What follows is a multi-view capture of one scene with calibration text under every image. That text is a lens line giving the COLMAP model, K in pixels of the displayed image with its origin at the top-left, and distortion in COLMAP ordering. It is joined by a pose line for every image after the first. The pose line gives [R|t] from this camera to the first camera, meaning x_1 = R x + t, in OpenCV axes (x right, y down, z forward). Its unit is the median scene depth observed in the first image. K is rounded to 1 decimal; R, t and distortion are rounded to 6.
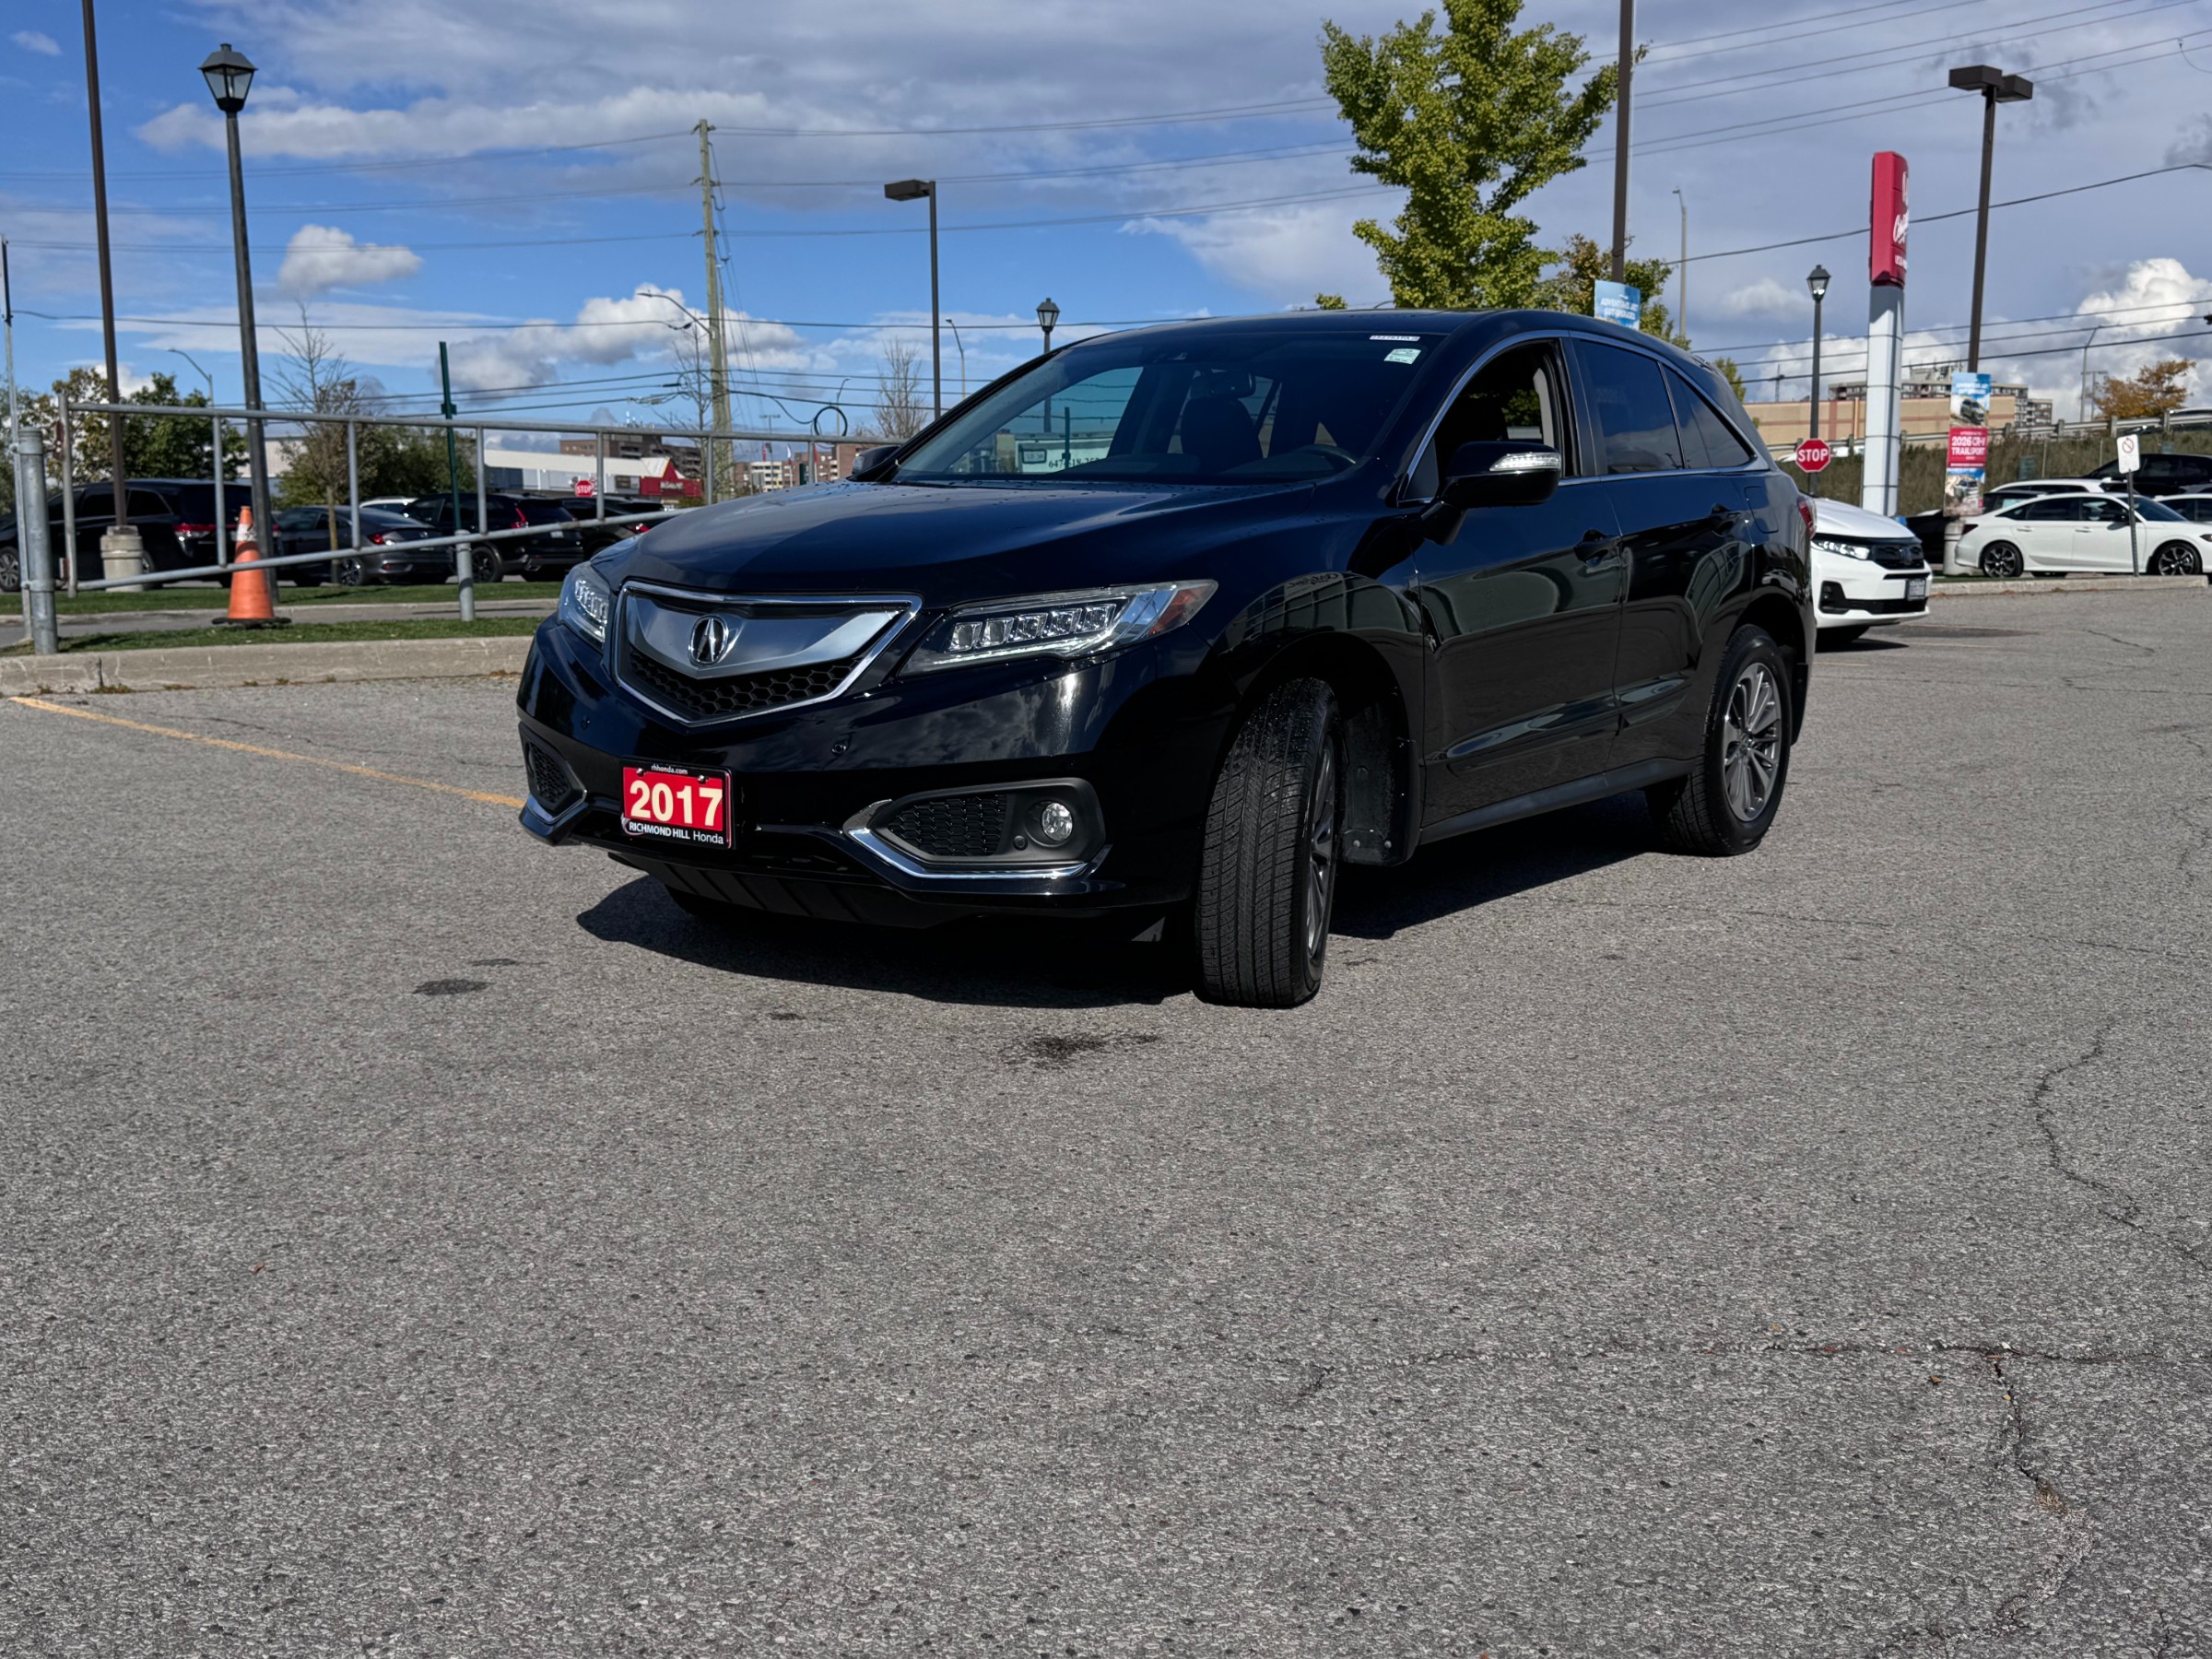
lens RADIAL K [[2202.8, 0, 1106.0], [0, 2202.8, 829.5], [0, 0, 1]] dist [0.140613, -0.290476]
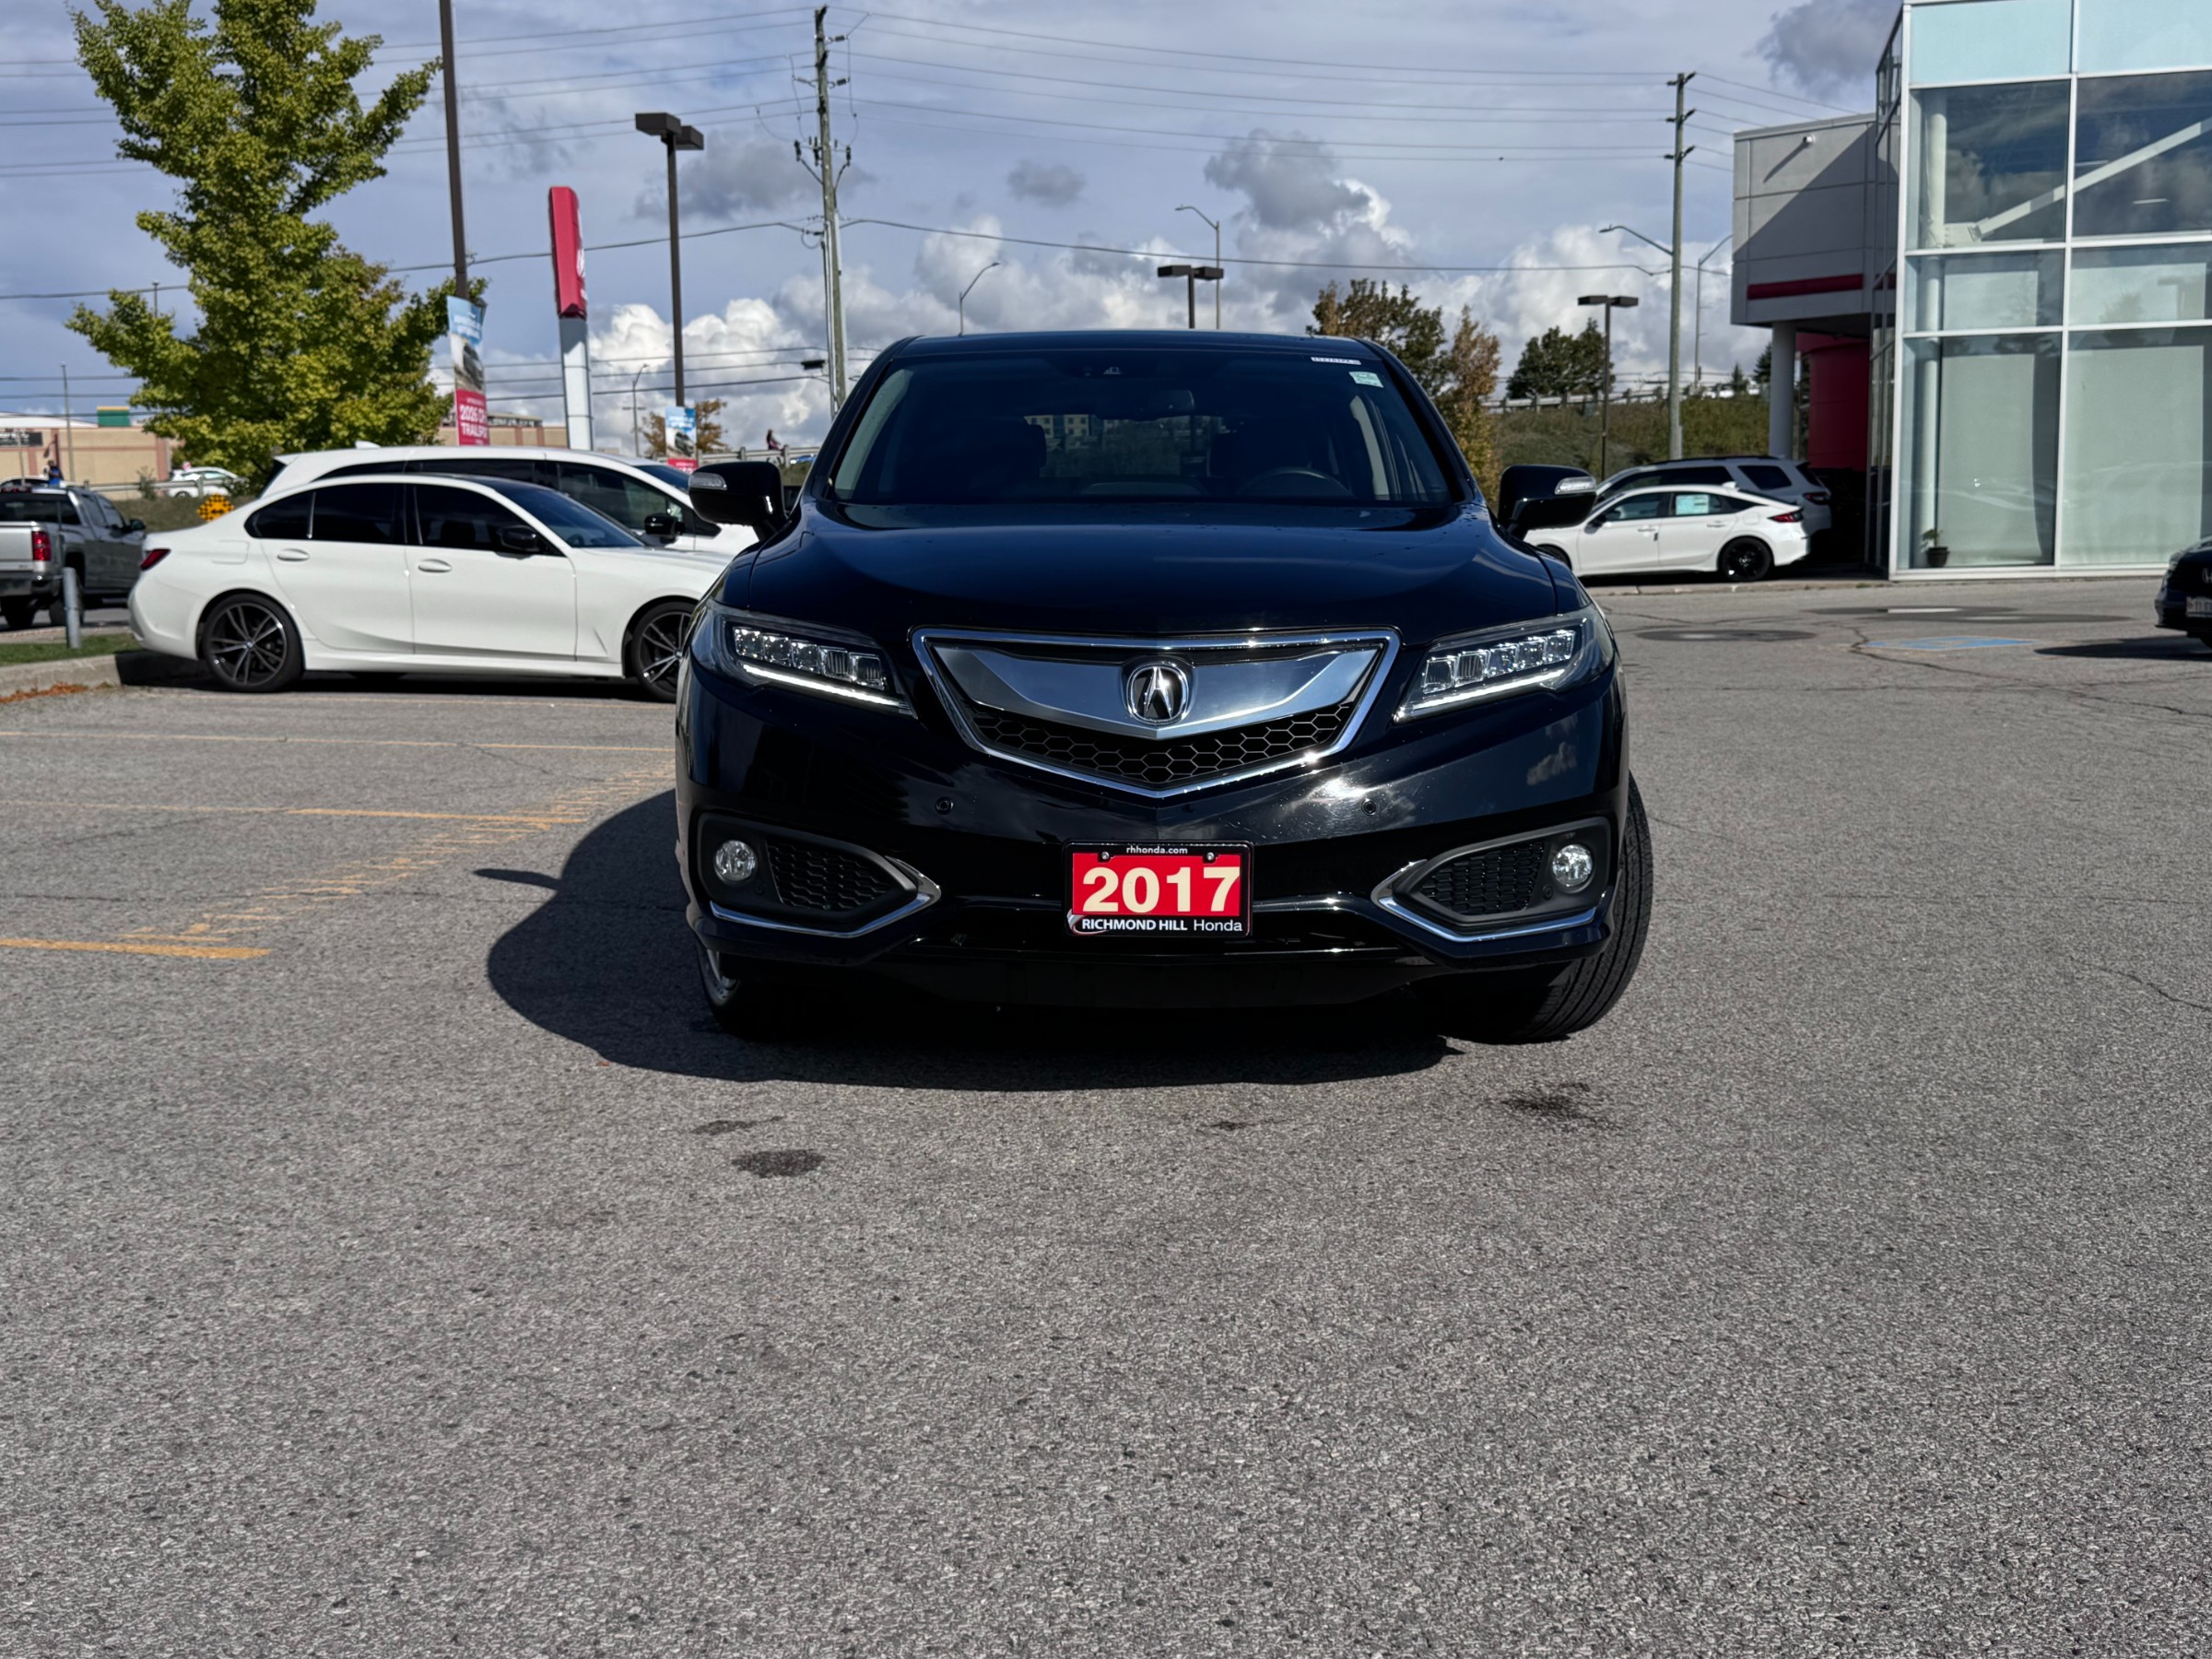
lens RADIAL K [[2202.8, 0, 1106.0], [0, 2202.8, 829.5], [0, 0, 1]] dist [0.140613, -0.290476]
pose [[0.805577, -0.085575, 0.586279, -0.374619], [0.092326, 0.995558, 0.018454, -0.027804], [-0.585253, 0.039262, 0.809899, 0.183180]]
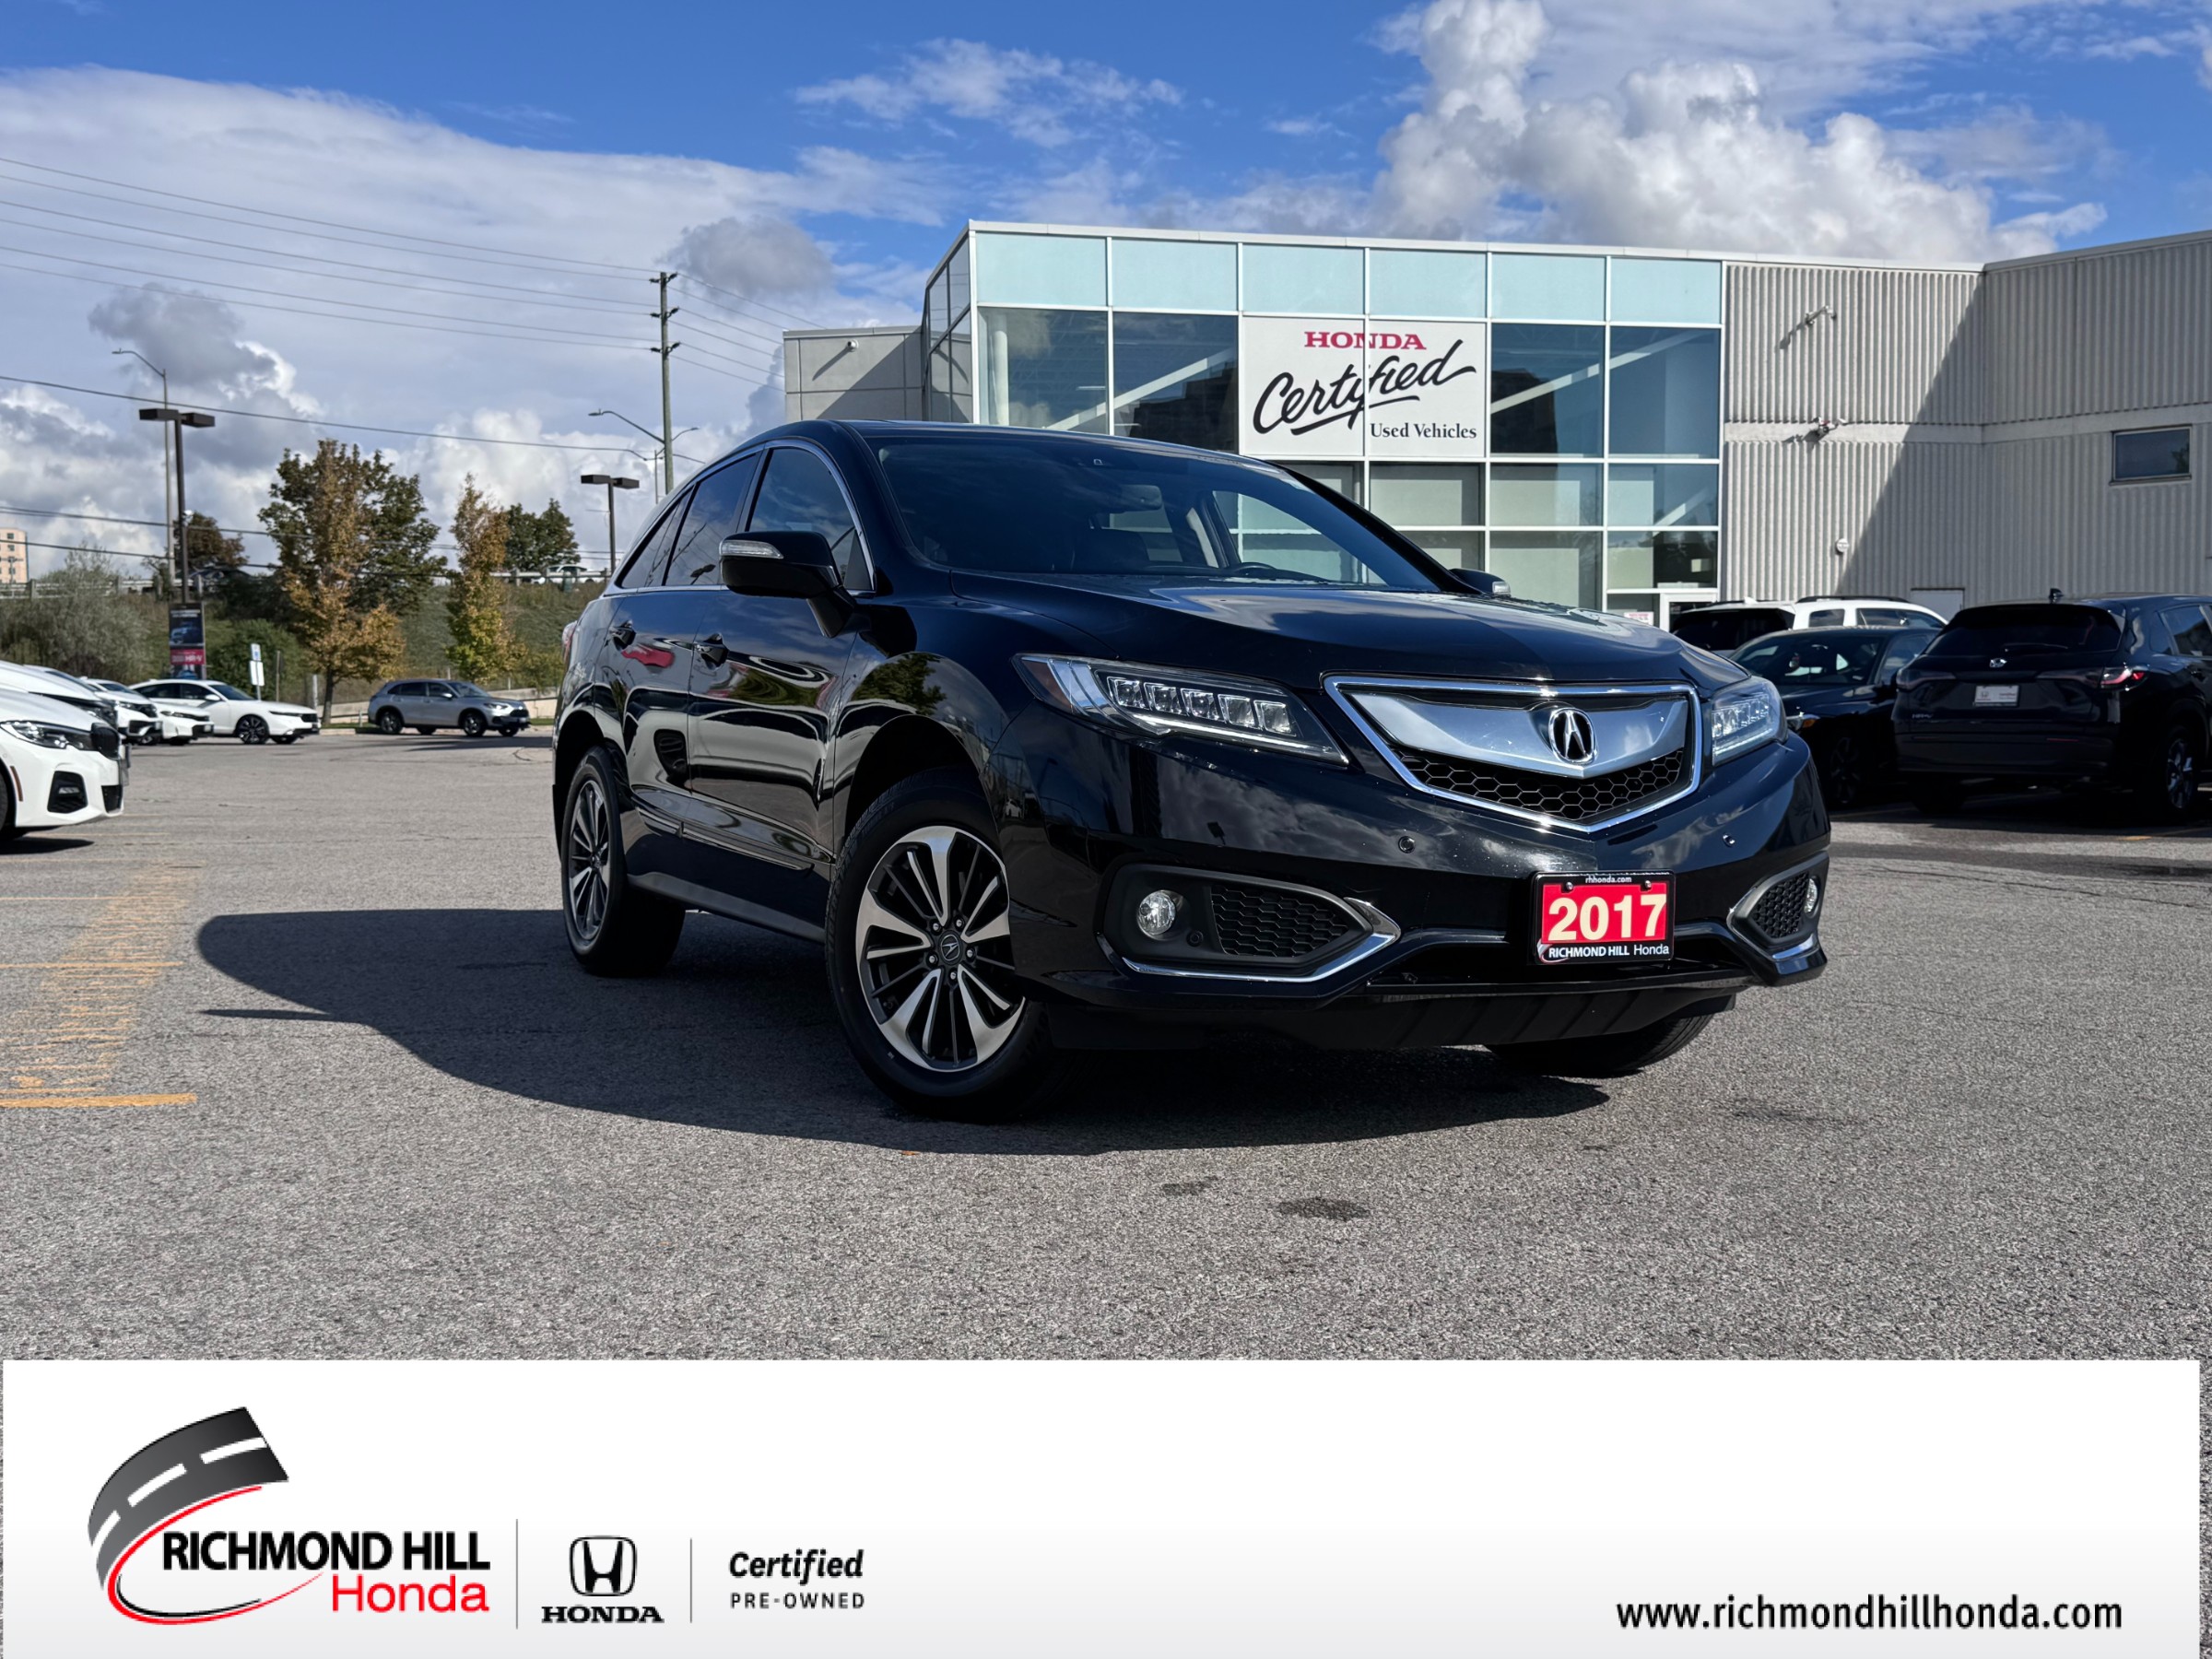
lens RADIAL K [[2169.5, 0, 1106.0], [0, 2169.5, 829.5], [0, 0, 1]] dist [0.219168, -0.510729]
pose [[0.443991, -0.047492, 0.894772, -0.572689], [0.122754, 0.992403, -0.008238, -0.034494], [-0.887583, 0.113495, 0.446448, 0.422395]]
